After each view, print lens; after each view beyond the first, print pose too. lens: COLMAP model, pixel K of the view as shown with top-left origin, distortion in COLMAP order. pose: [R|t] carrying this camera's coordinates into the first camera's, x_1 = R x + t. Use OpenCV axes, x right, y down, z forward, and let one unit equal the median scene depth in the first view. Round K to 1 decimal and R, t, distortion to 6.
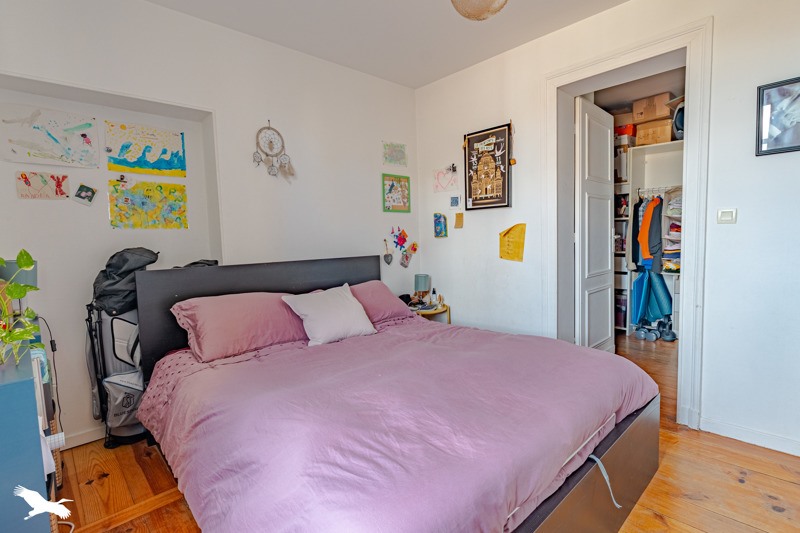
lens RADIAL K [[380.8, 0, 400.6], [0, 380.8, 264.9], [0, 0, 1]] dist [0.001104, 0.000017]
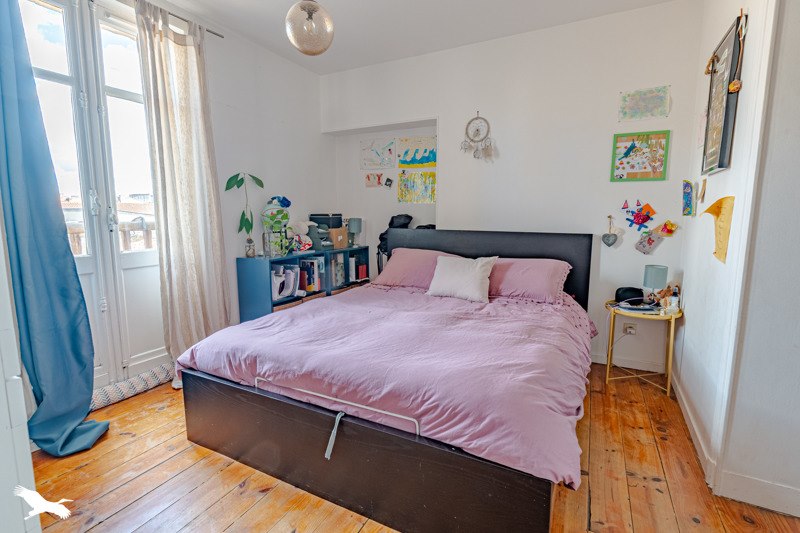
lens RADIAL K [[380.8, 0, 400.5], [0, 380.8, 265.3], [0, 0, 1]] dist [0.001104, 0.000017]
pose [[0.328930, 0.160976, -0.930533, 0.741658], [-0.082808, 0.986485, 0.141385, -0.050197], [0.940717, 0.030550, 0.337815, 0.369883]]
